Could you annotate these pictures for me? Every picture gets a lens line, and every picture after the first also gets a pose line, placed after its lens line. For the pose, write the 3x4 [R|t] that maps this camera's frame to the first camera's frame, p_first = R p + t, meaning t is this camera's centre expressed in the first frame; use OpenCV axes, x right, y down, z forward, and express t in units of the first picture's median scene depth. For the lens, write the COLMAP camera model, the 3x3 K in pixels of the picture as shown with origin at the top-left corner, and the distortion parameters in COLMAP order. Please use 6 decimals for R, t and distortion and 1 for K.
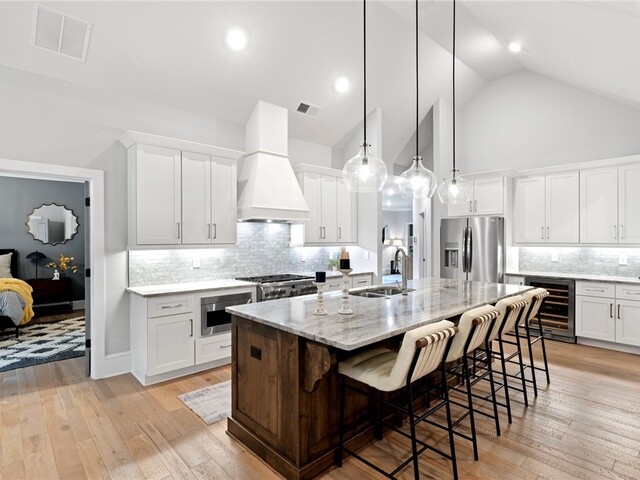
lens RADIAL K [[333.4, 0, 322.2], [0, 333.4, 240.9], [0, 0, 1]] dist [0.001232, -0.000092]
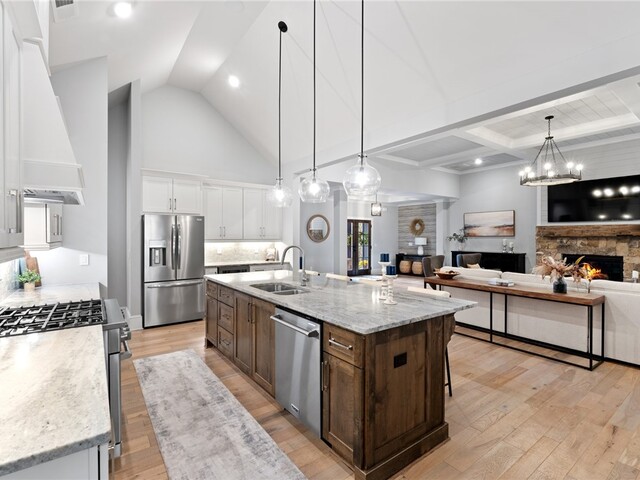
lens RADIAL K [[313.9, 0, 313.7], [0, 313.9, 233.4], [0, 0, 1]] dist [0.004818, -0.000395]
pose [[0.140162, 0.010959, 0.990068, -0.467430], [0.002550, 0.999931, -0.011429, -0.002092], [-0.990125, 0.004126, 0.140125, 0.475800]]
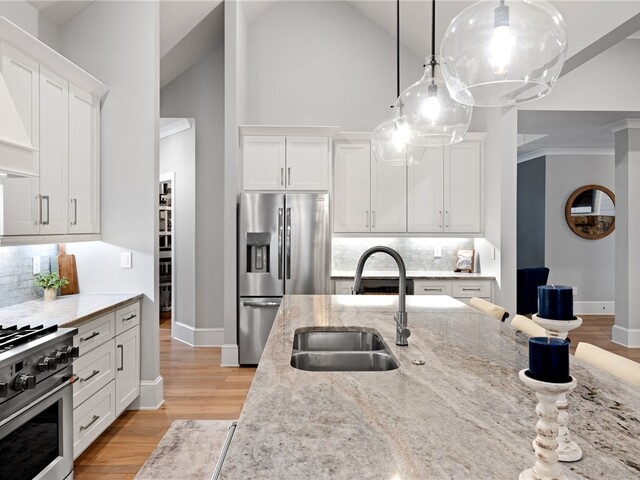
lens RADIAL K [[467.1, 0, 317.1], [0, 467.1, 227.1], [0, 0, 1]] dist [0.000909, 0.001090]
pose [[0.667104, 0.003536, 0.744956, -0.193064], [-0.000355, 0.999990, -0.004428, -0.001217], [-0.744965, 0.002690, 0.667099, 0.378562]]
